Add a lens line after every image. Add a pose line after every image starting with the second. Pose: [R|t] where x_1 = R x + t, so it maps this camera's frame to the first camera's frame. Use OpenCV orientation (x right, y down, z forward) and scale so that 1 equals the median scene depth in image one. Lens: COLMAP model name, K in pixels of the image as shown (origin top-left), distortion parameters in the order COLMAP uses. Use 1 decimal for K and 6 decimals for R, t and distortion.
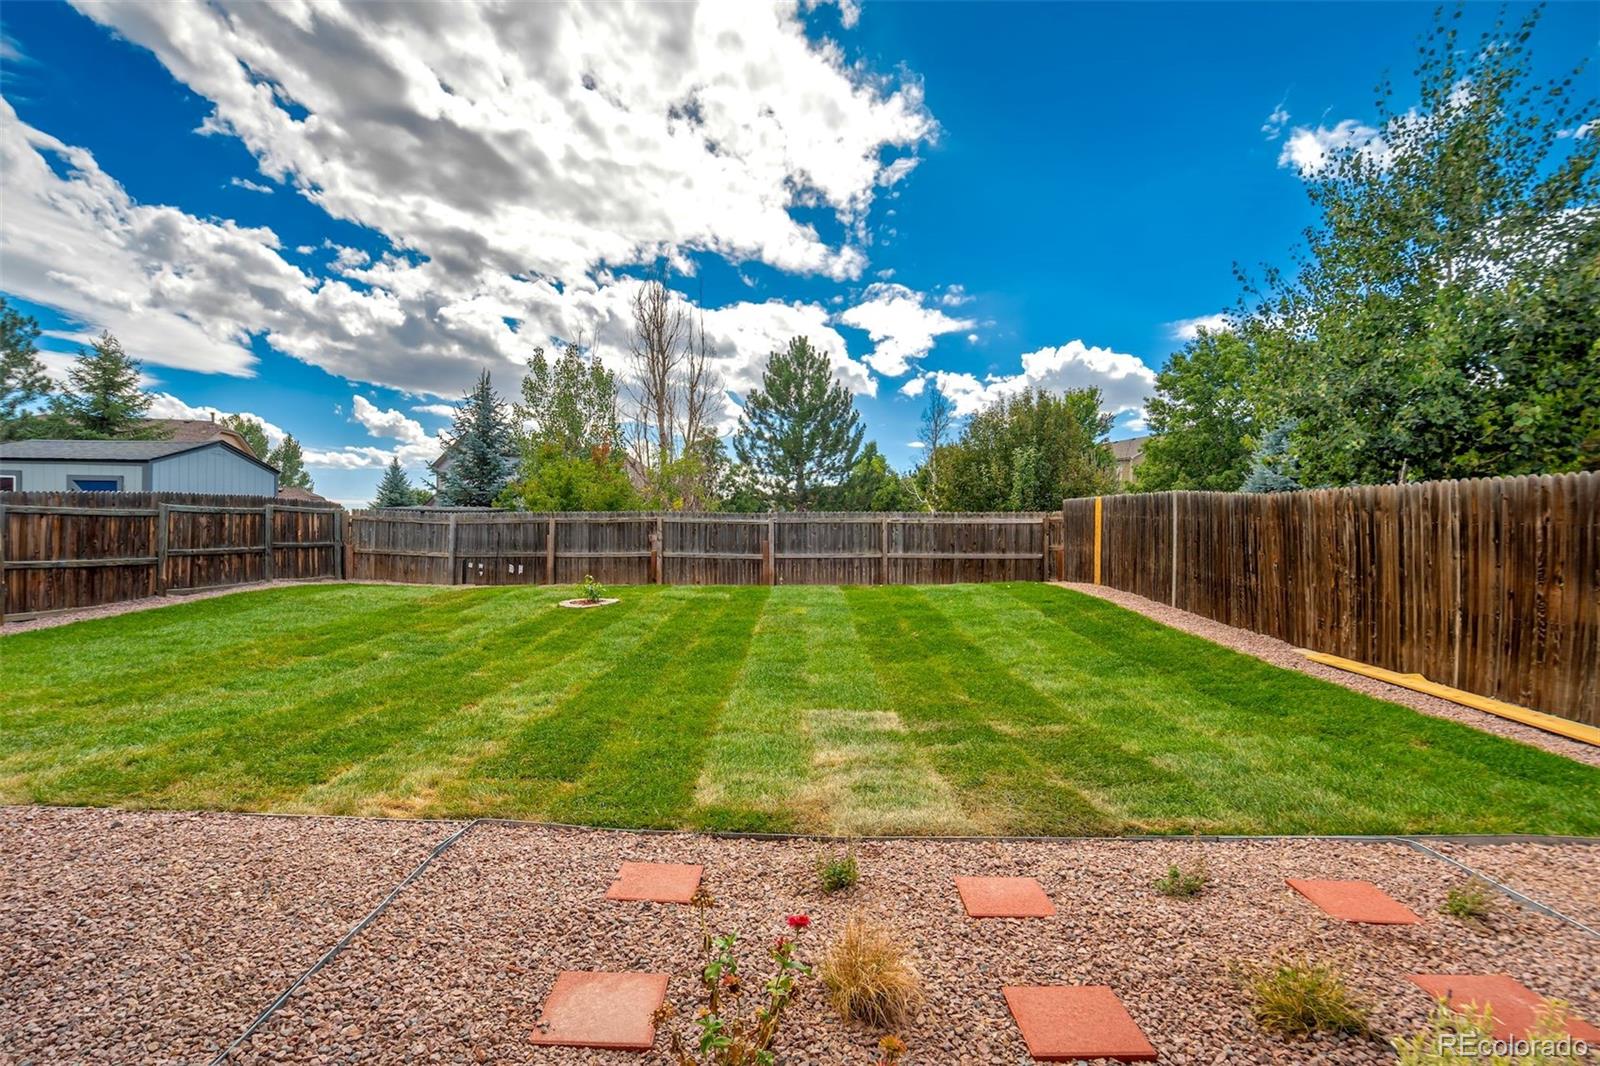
lens RADIAL K [[801.3, 0, 794.6], [0, 801.3, 530.7], [0, 0, 1]] dist [-0.024146, 0.005120]
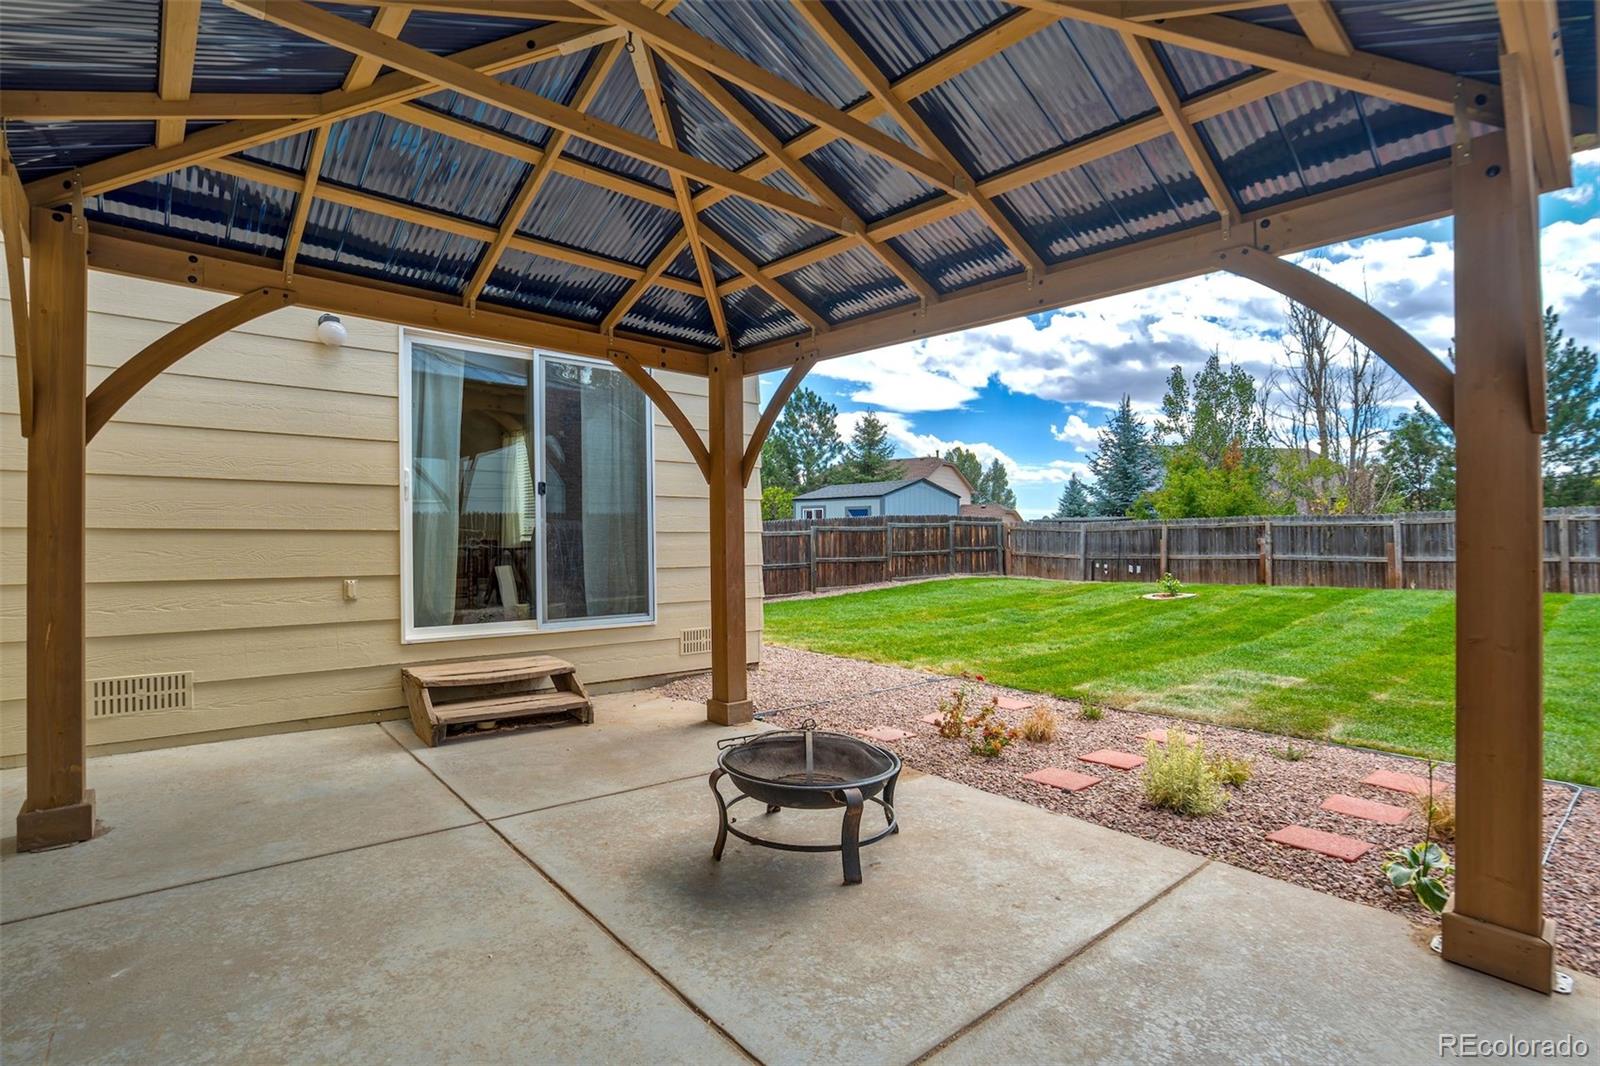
lens RADIAL K [[801.3, 0, 799.0], [0, 801.3, 526.9], [0, 0, 1]] dist [-0.024146, 0.005120]
pose [[0.674419, -0.022992, -0.737991, 0.183242], [0.014399, 0.999735, -0.017988, 0.000263], [0.738209, 0.001505, 0.674571, -0.149851]]
